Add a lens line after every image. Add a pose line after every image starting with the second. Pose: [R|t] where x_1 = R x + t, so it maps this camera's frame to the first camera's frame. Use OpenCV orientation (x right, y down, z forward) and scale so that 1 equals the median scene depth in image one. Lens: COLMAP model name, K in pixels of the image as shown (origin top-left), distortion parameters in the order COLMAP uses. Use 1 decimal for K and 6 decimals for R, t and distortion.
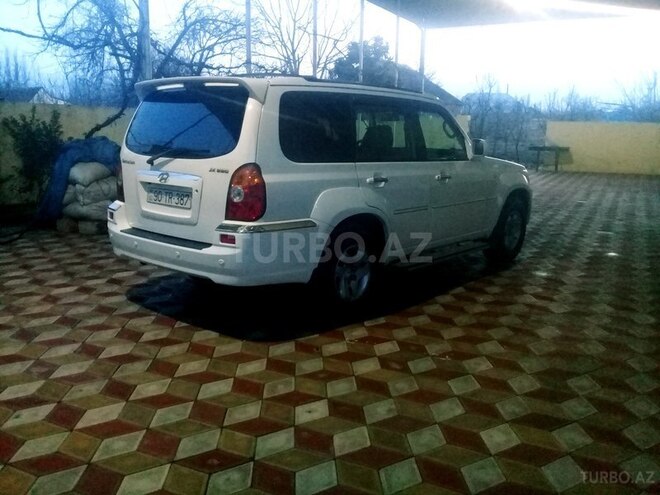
lens RADIAL K [[597.0, 0, 330.0], [0, 597.0, 247.5], [0, 0, 1]] dist [0.030567, -0.010189]
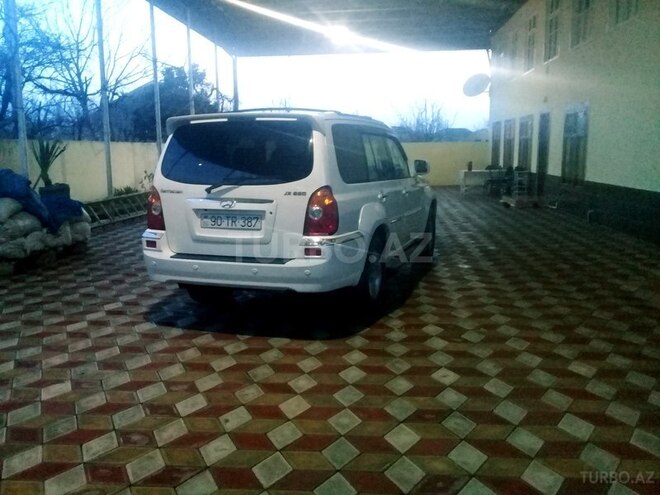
lens RADIAL K [[597.0, 0, 330.0], [0, 597.0, 247.5], [0, 0, 1]] dist [0.030567, -0.010189]
pose [[0.930246, -0.083495, 0.357310, -0.519879], [0.096149, 0.995208, -0.017763, 0.000812], [-0.354115, 0.050879, 0.933817, -0.086506]]
